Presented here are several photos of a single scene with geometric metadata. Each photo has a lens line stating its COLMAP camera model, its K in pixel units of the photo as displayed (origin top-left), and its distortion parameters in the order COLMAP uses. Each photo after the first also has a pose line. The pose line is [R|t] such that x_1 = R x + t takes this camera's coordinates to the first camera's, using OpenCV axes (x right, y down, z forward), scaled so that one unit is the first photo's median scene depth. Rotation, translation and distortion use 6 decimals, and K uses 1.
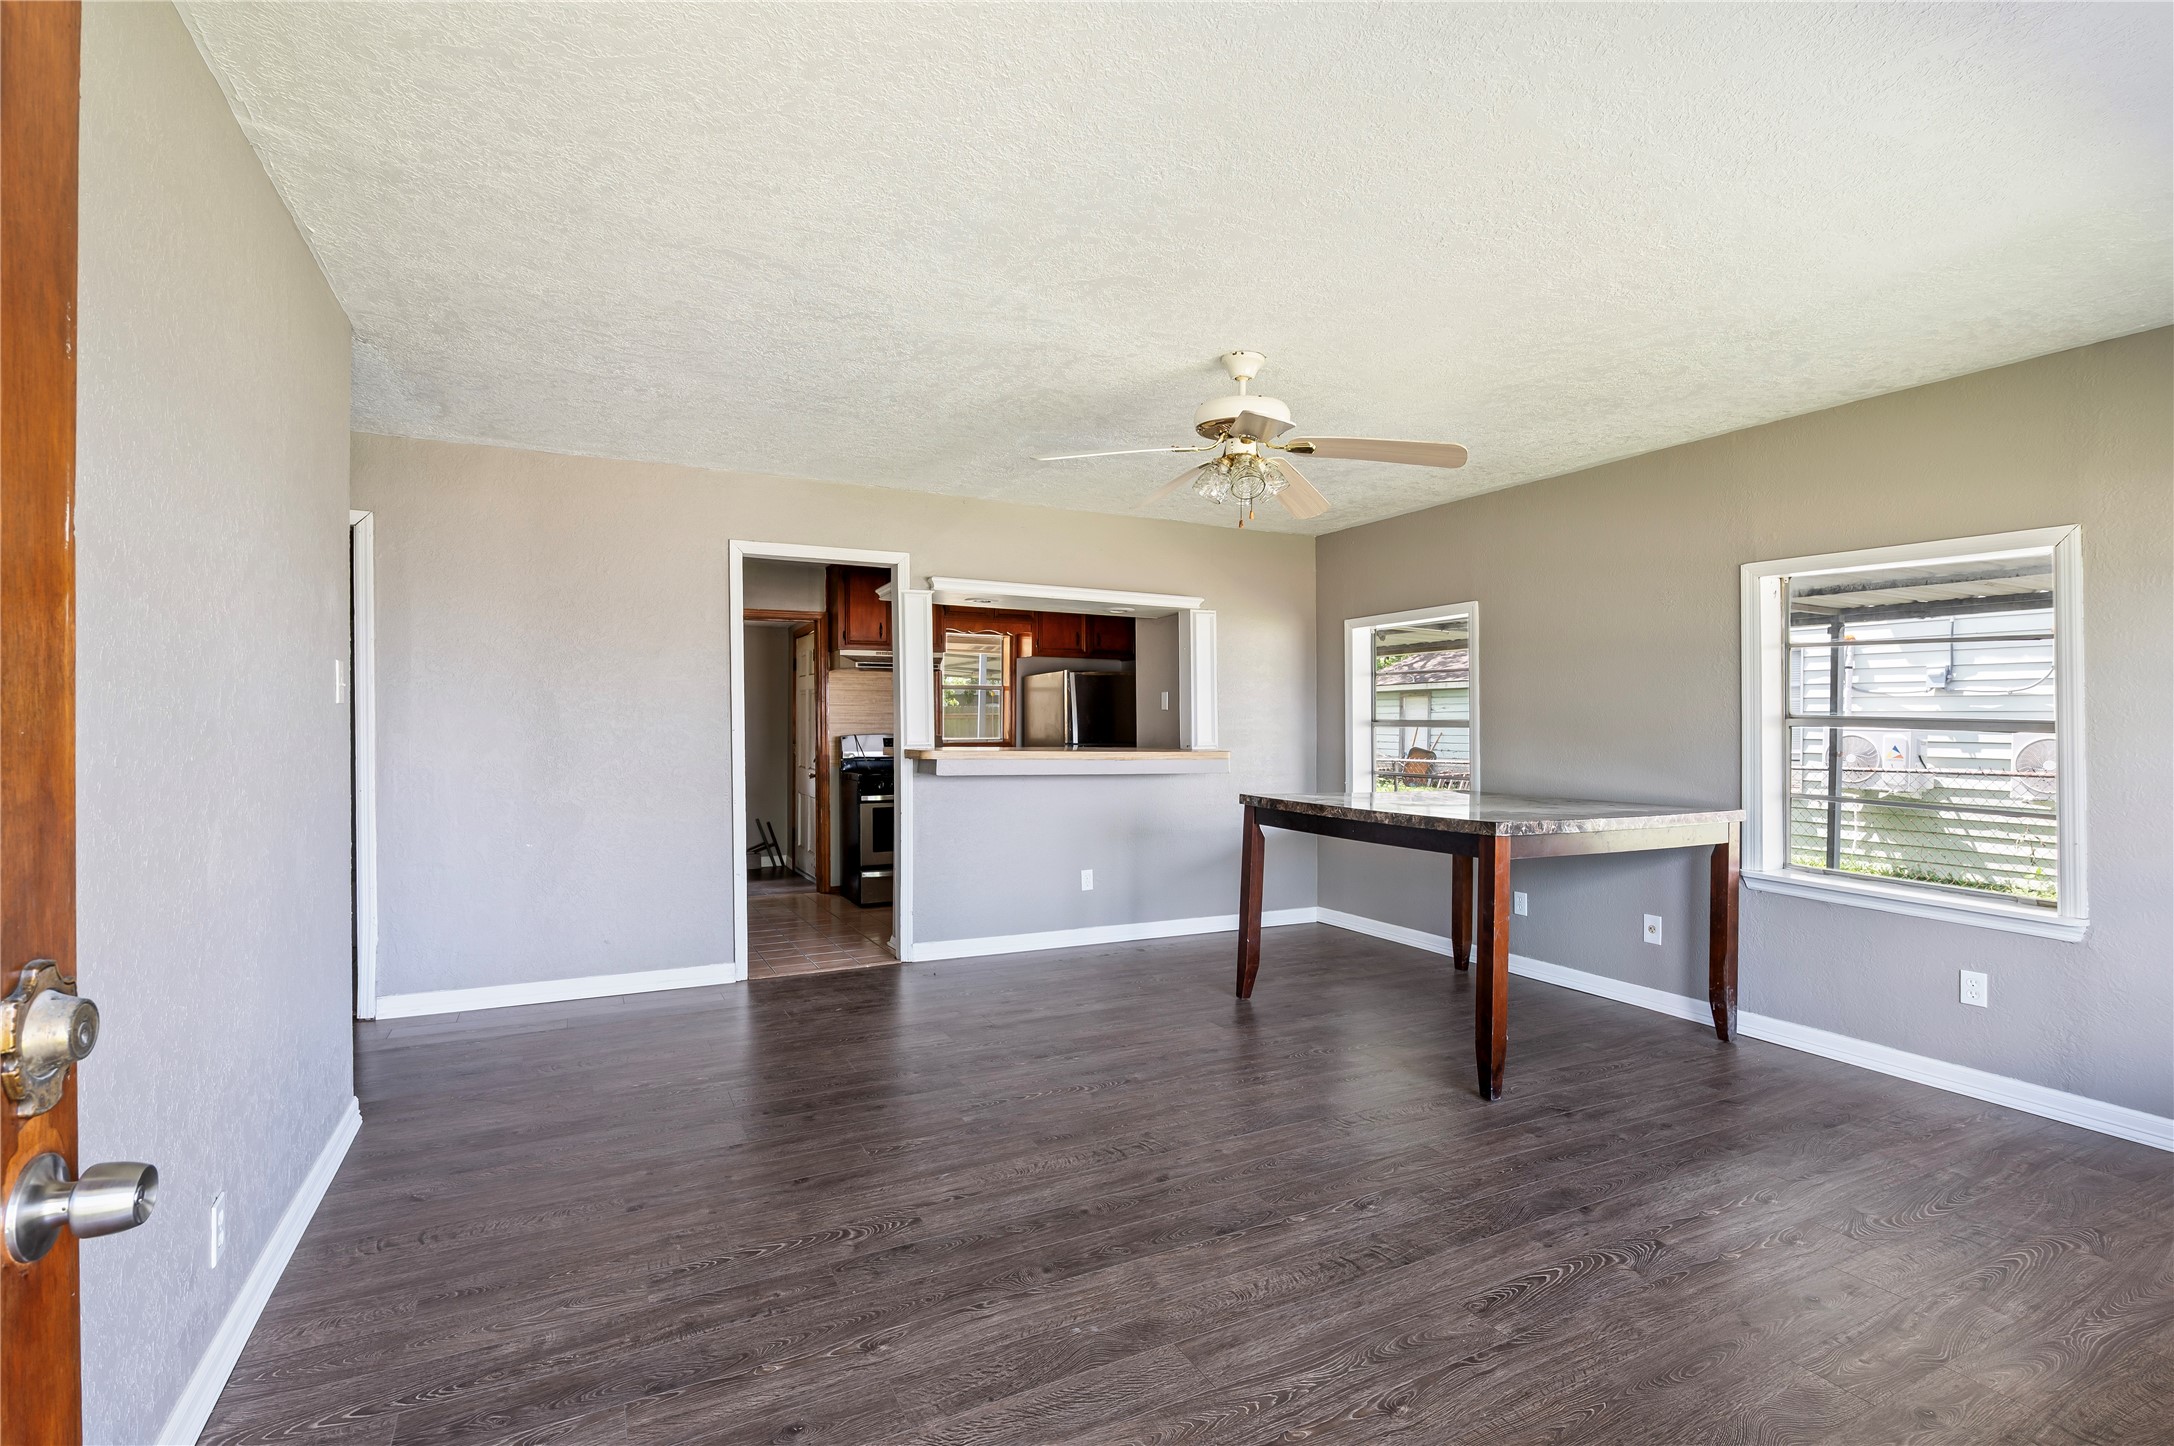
lens RADIAL K [[993.2, 0, 1110.5], [0, 993.2, 716.0], [0, 0, 1]] dist [-0.003575, -0.000163]
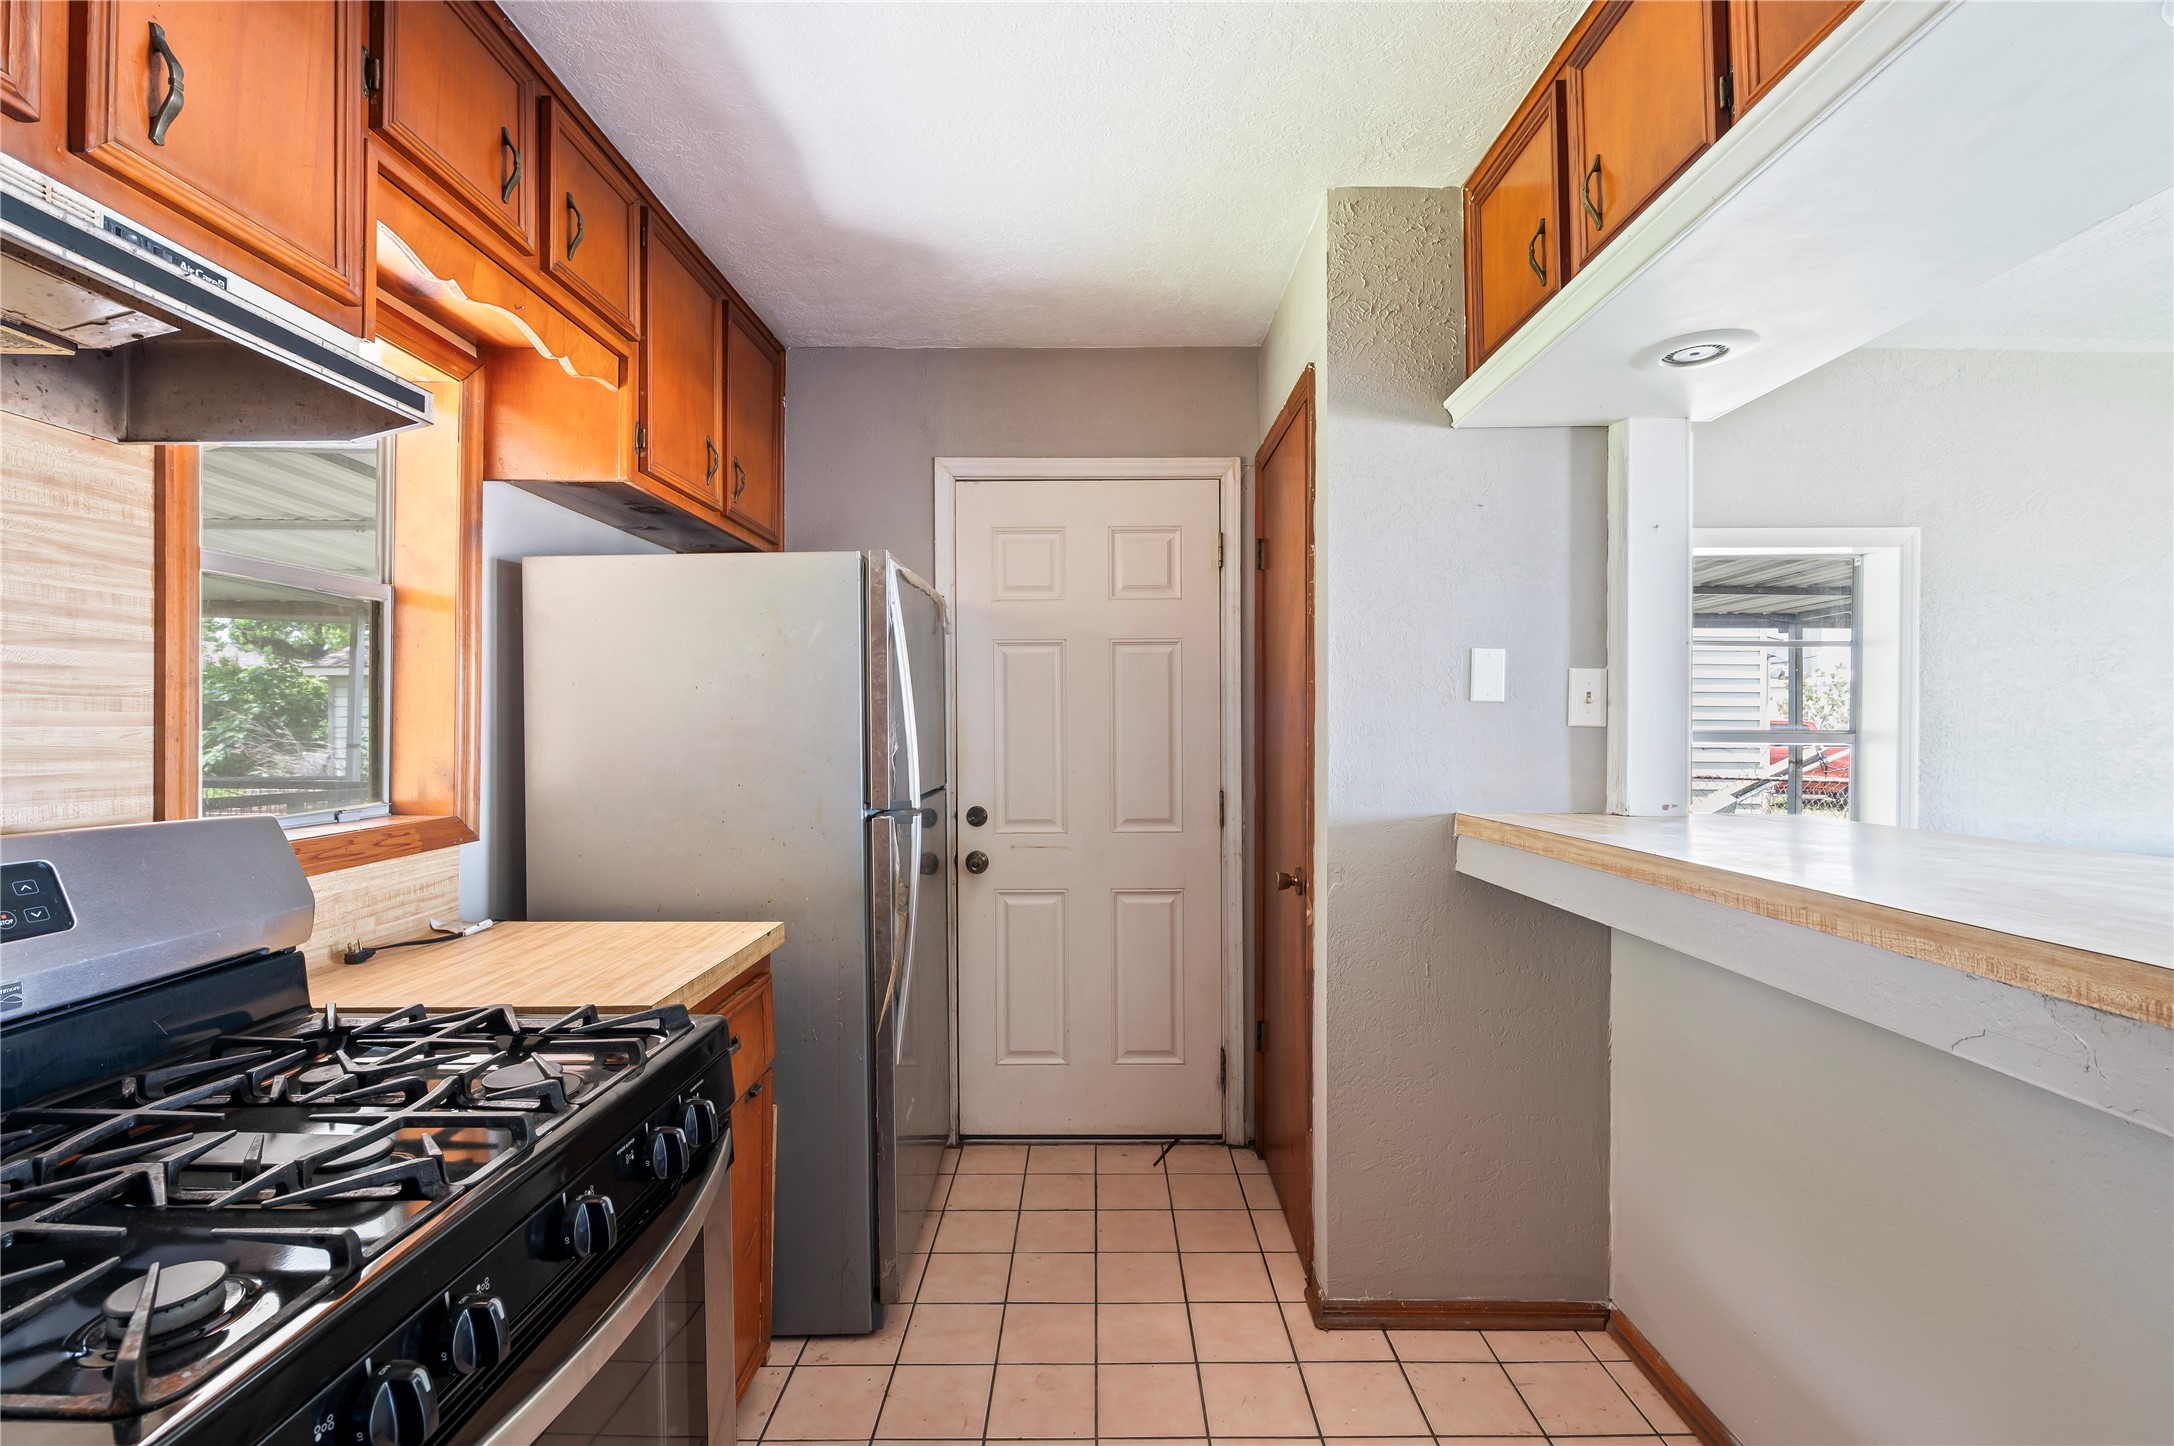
lens RADIAL K [[956.6, 0, 1094.6], [0, 956.6, 717.0], [0, 0, 1]] dist [-0.002189, -0.000341]
pose [[0.470401, 0.001828, 0.882451, -0.654983], [-0.009657, 0.999949, 0.003076, -0.000401], [-0.882400, -0.009969, 0.470394, 2.059231]]
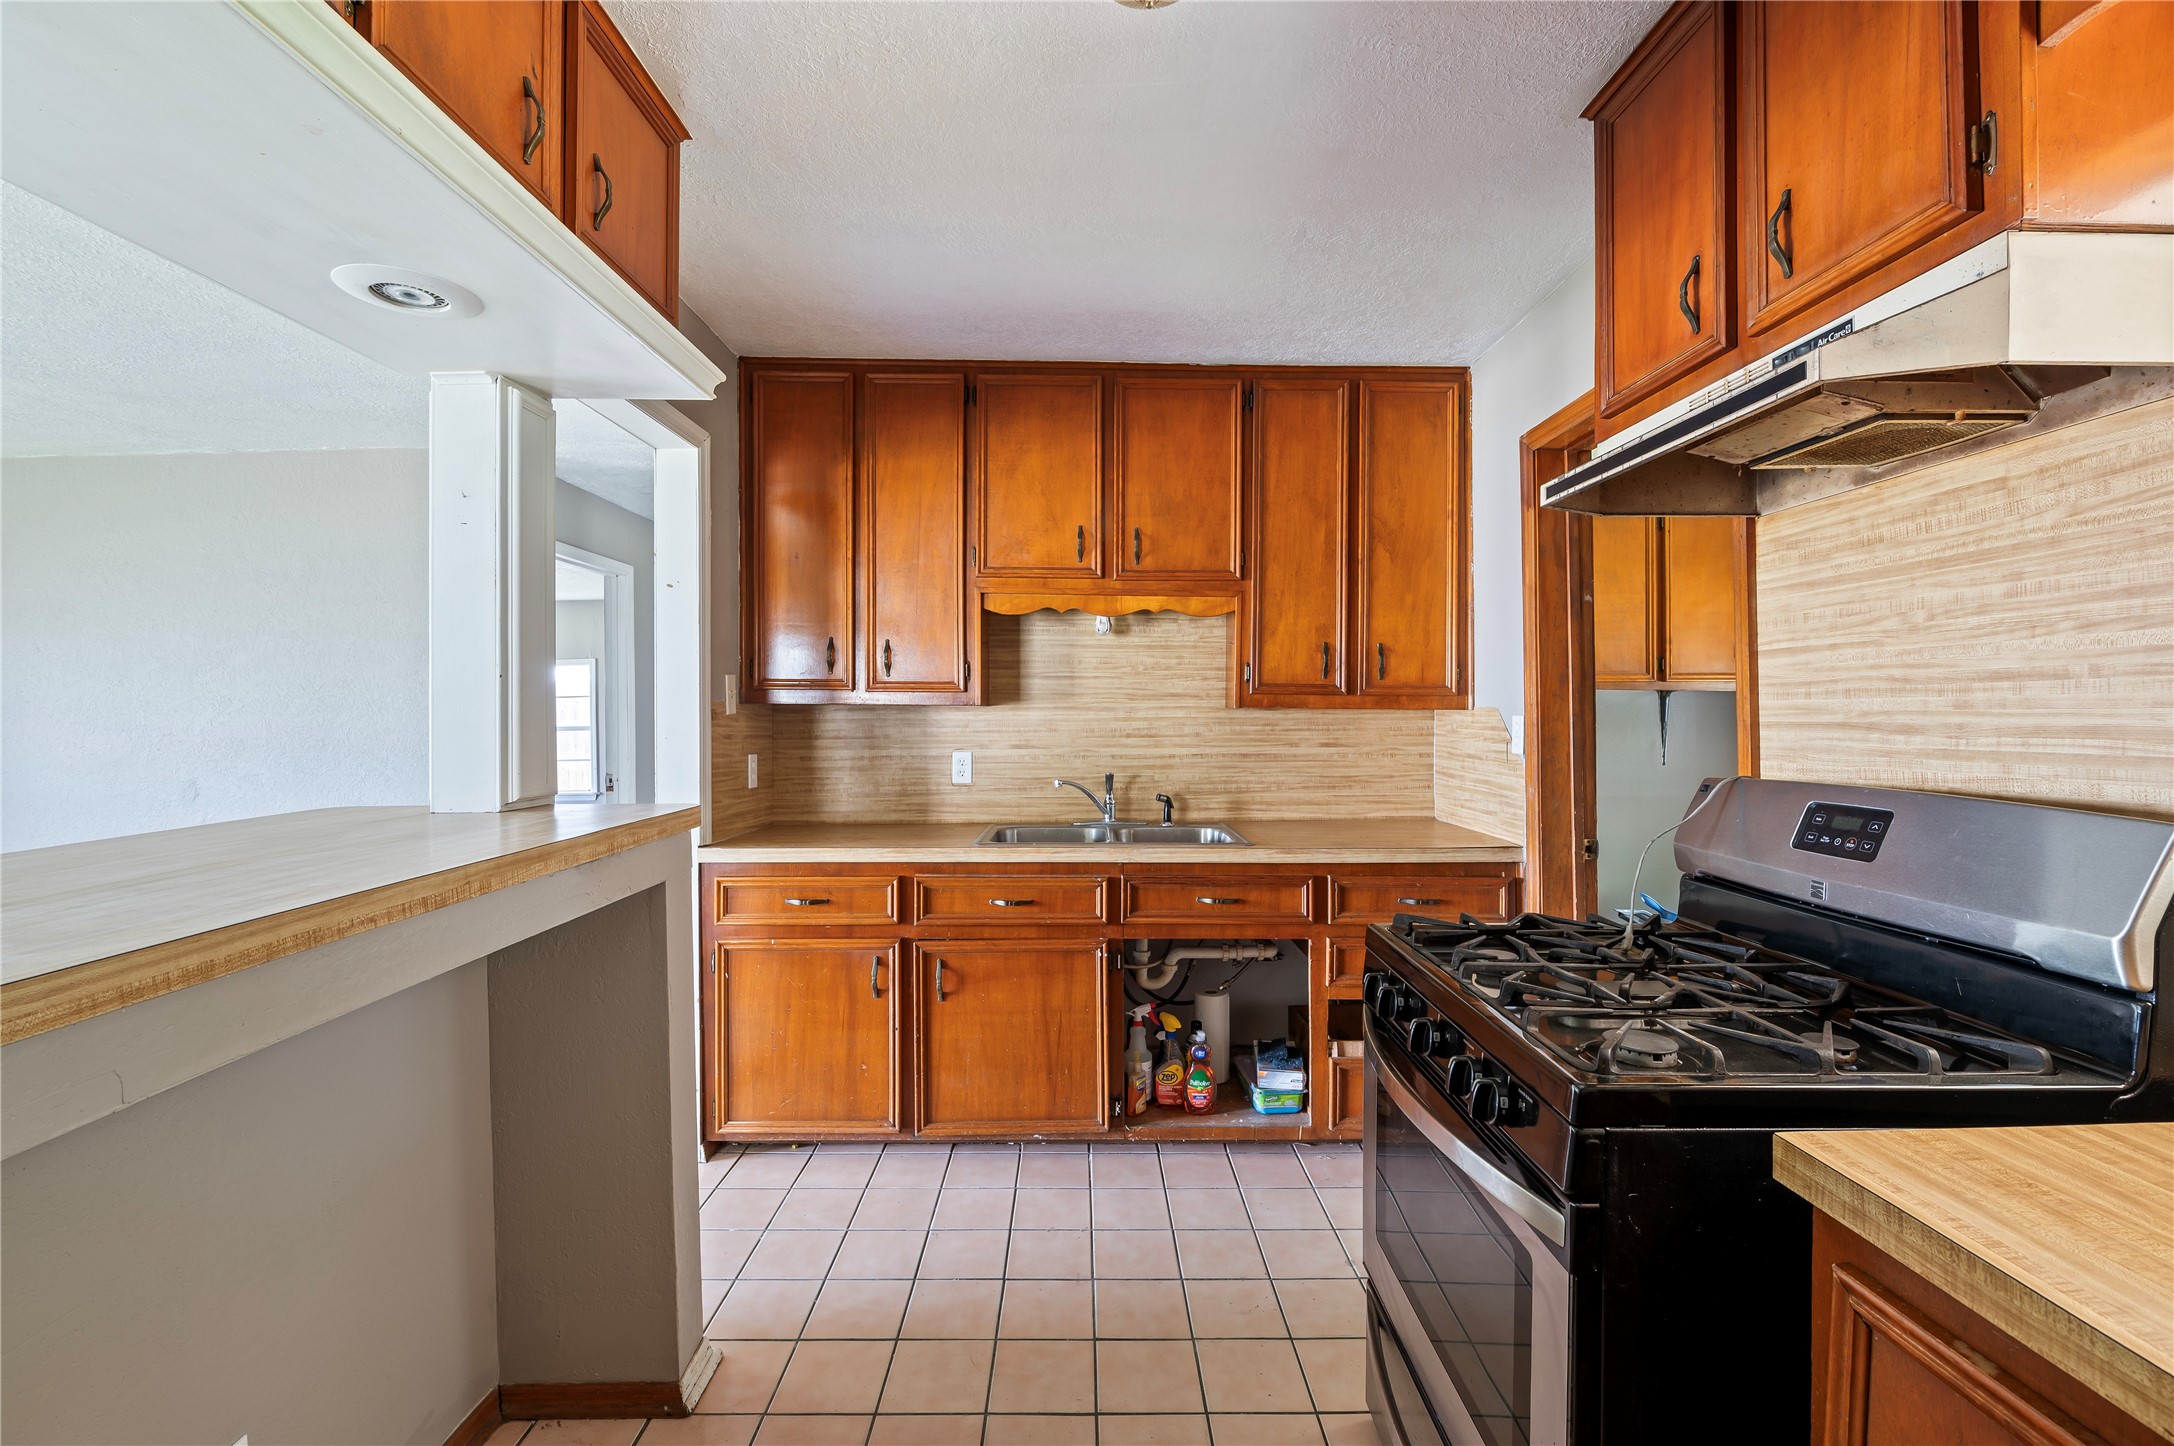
lens RADIAL K [[933.0, 0, 1087.0], [0, 933.0, 723.0], [0, 0, 1]] dist [-0.035019, 0.000110]
pose [[-0.459567, 0.006143, -0.888122, 0.010665], [0.017944, 0.999836, -0.002370, 0.008010], [0.887962, -0.017026, -0.459602, 2.403889]]
